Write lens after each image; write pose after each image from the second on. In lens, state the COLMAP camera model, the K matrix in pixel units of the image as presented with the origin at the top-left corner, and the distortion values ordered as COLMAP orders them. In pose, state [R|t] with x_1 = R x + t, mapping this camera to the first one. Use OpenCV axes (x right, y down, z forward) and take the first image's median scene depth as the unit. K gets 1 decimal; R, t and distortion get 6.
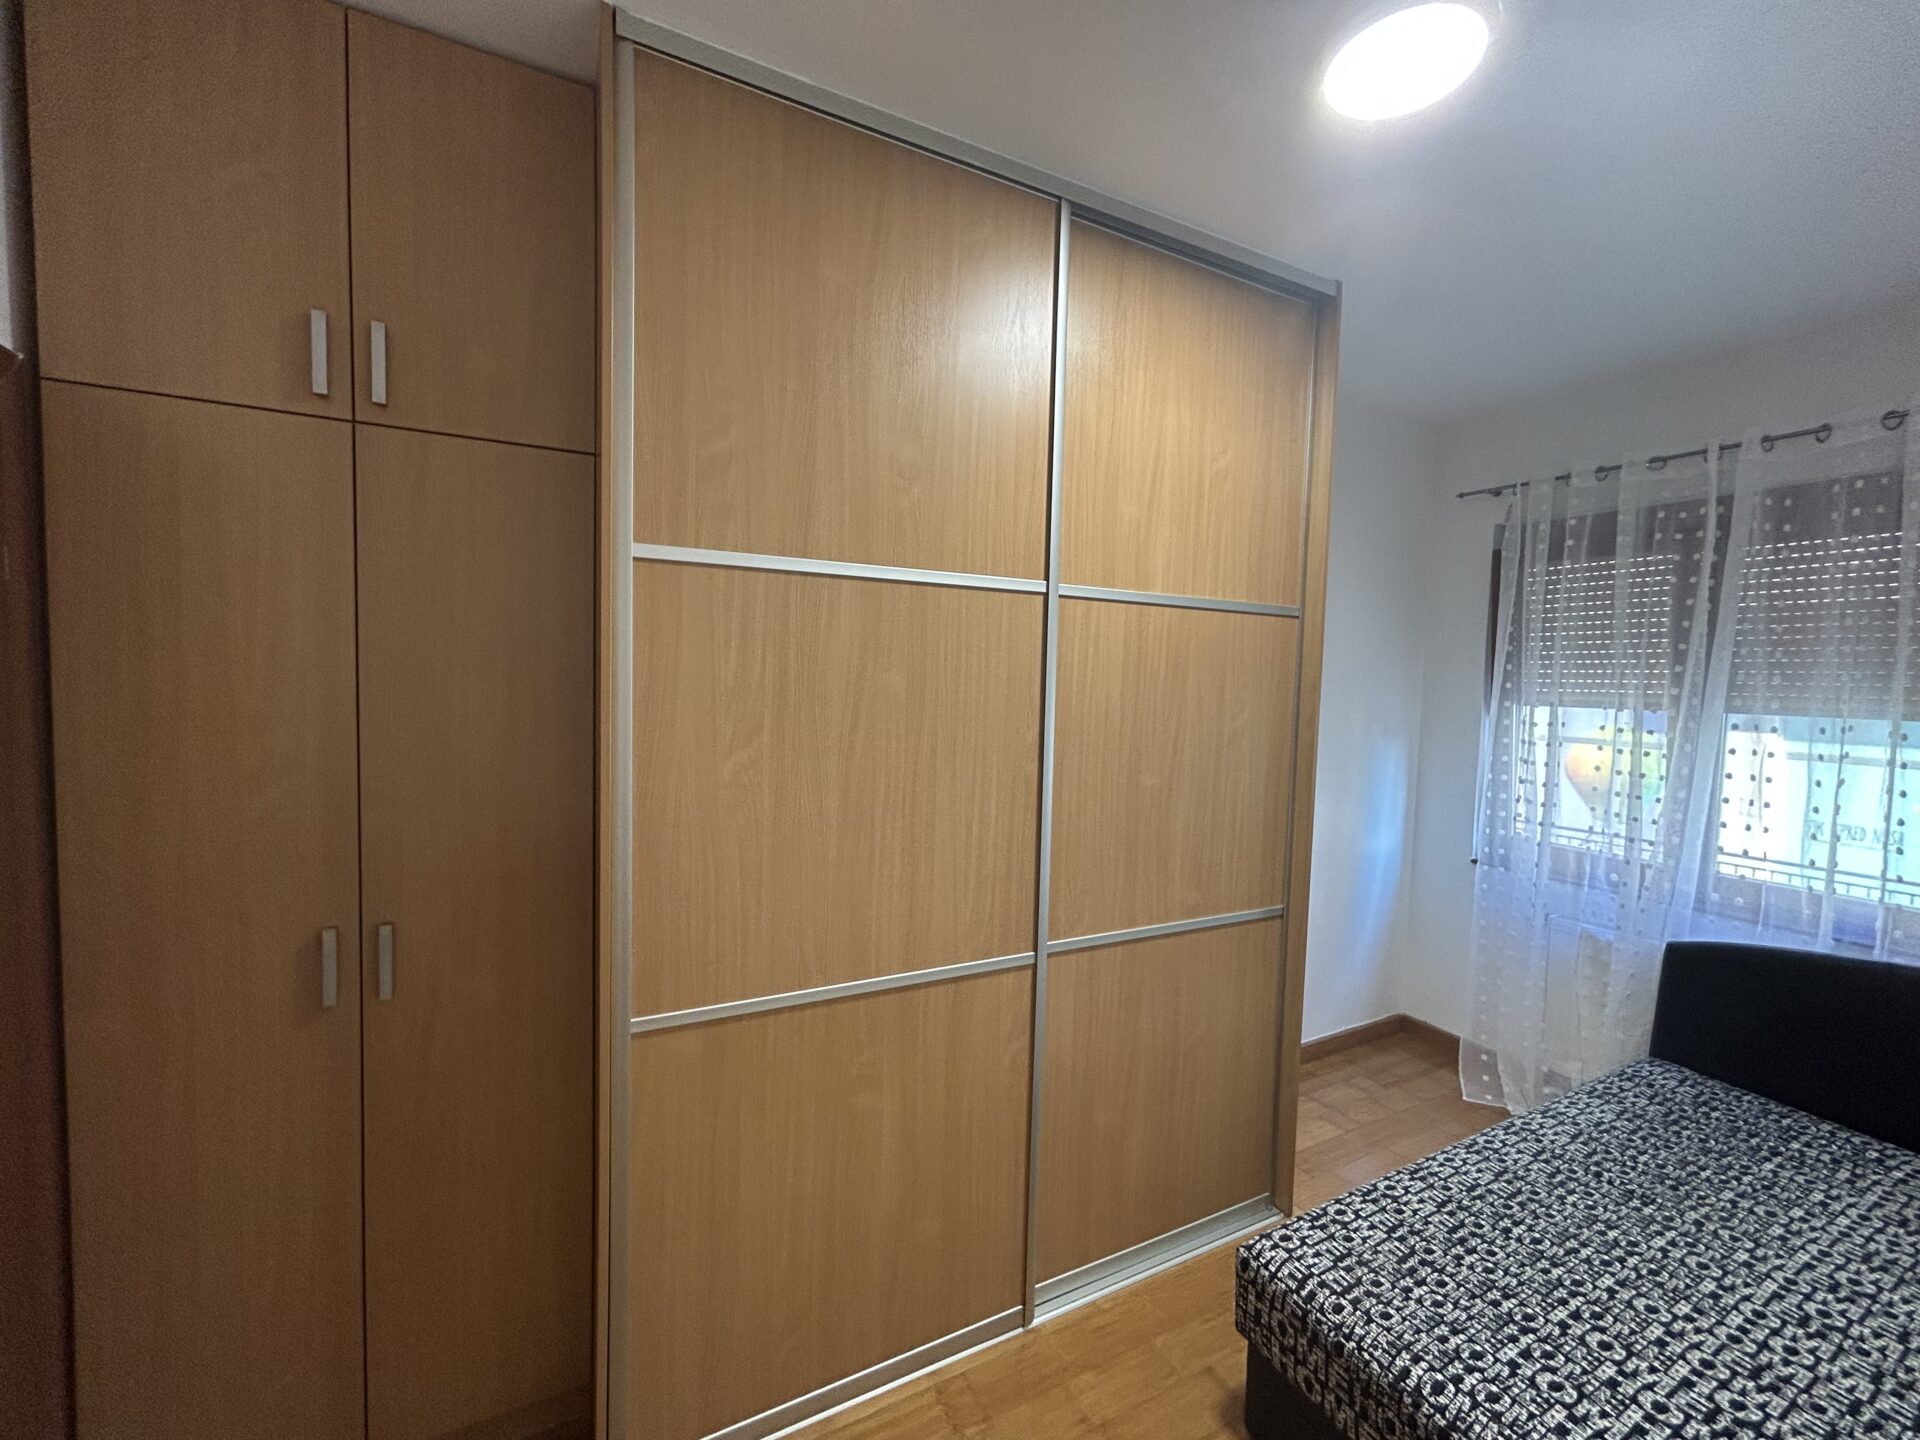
lens RADIAL K [[773.4, 0, 956.3], [0, 773.4, 716.1], [0, 0, 1]] dist [0.003177, -0.001497]
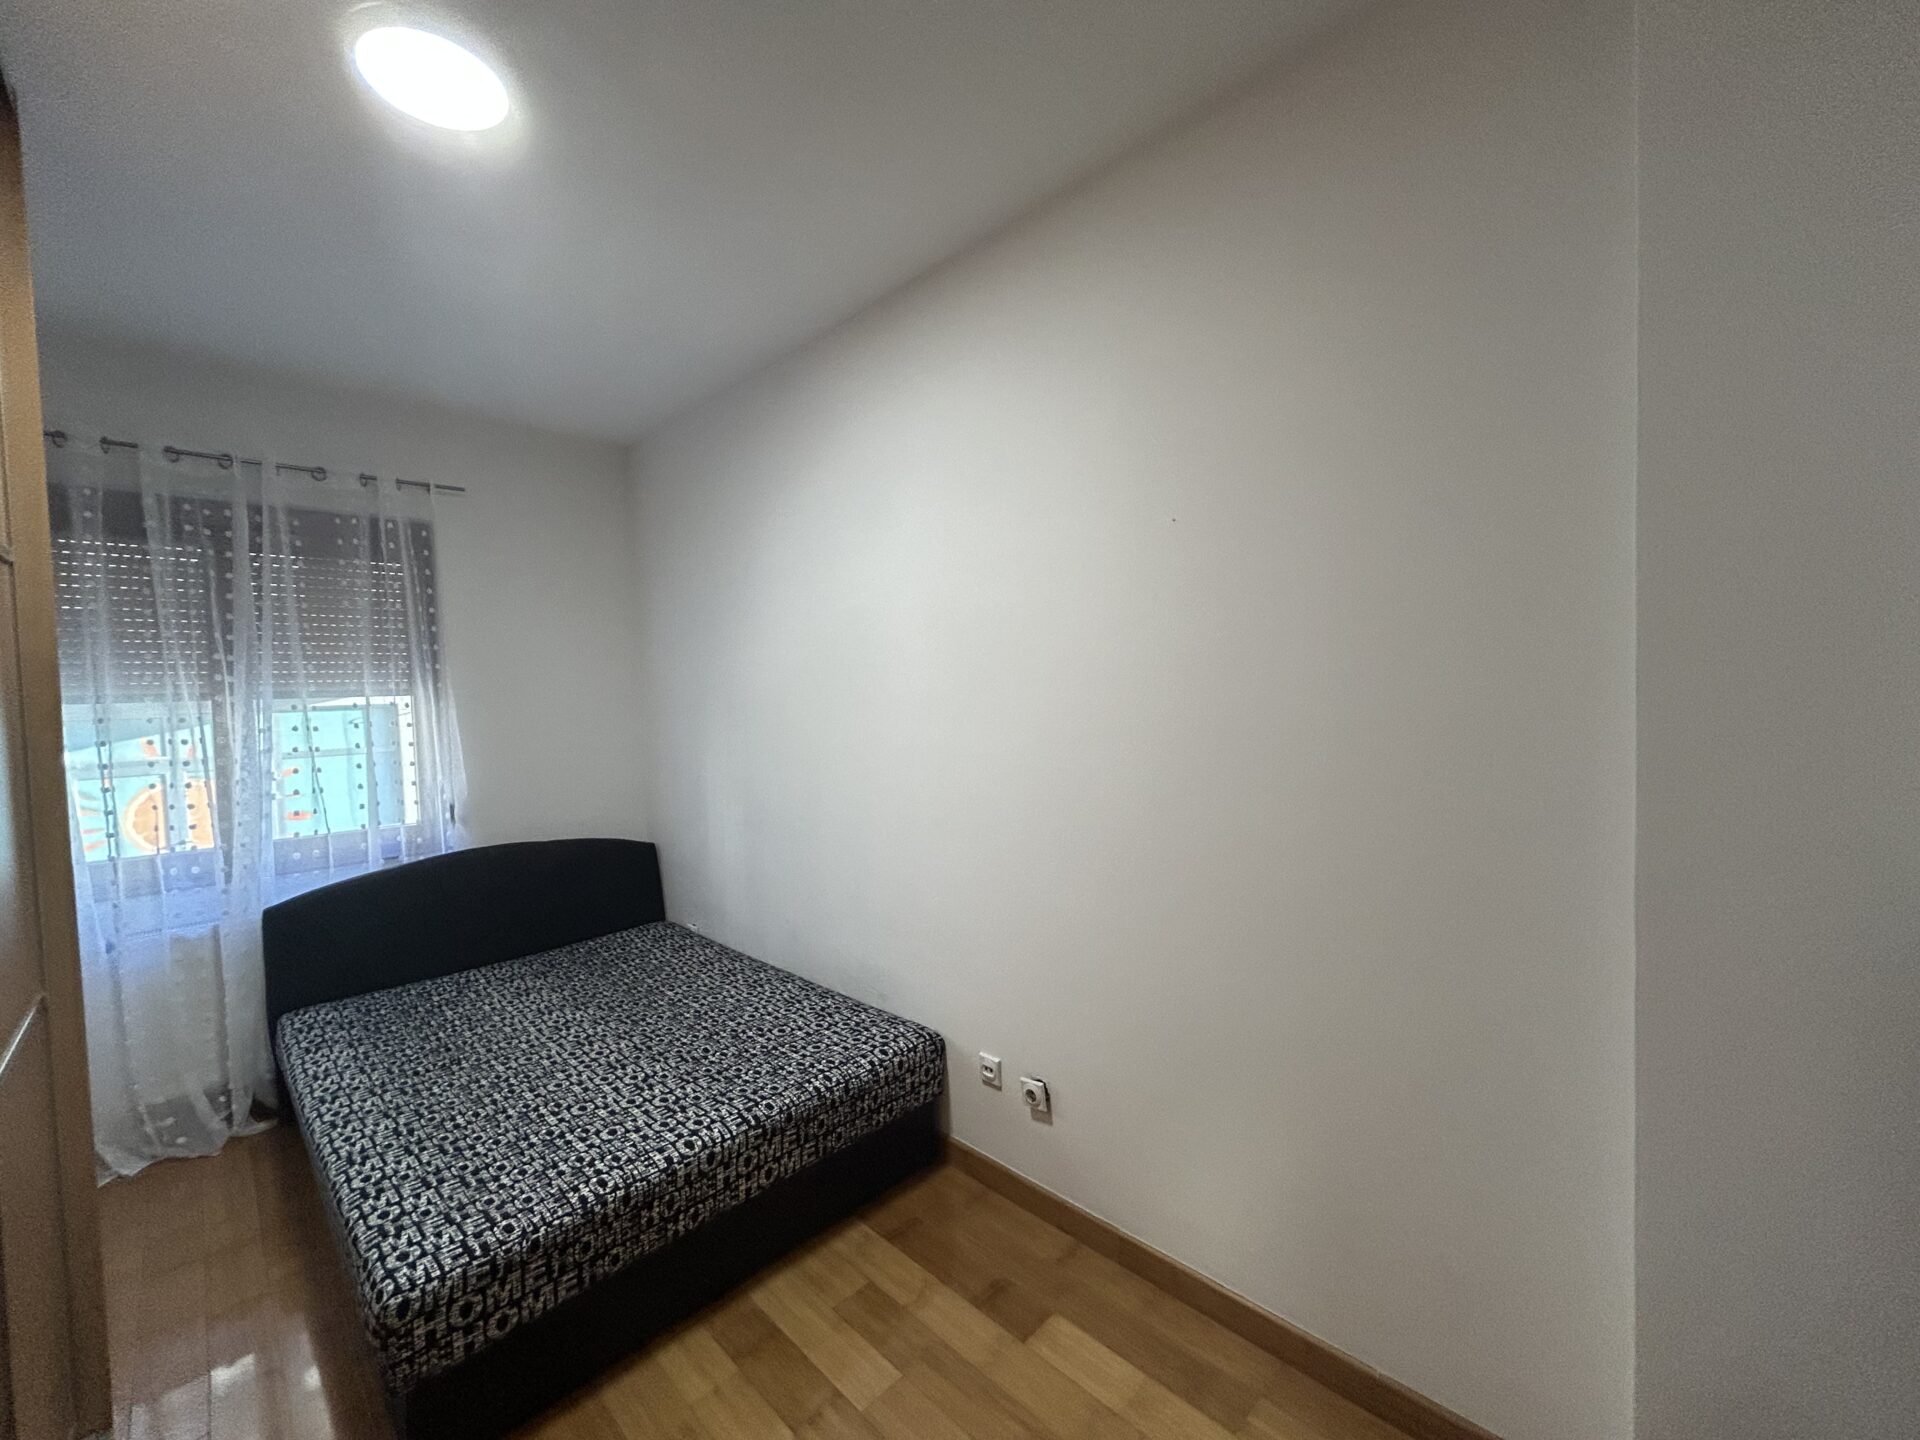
lens RADIAL K [[773.4, 0, 954.8], [0, 773.4, 724.1], [0, 0, 1]] dist [0.003177, -0.001497]
pose [[-0.305355, -0.060460, 0.950317, -0.458762], [0.072537, 0.993606, 0.086522, 0.009910], [-0.949472, 0.095353, -0.299016, 0.444263]]
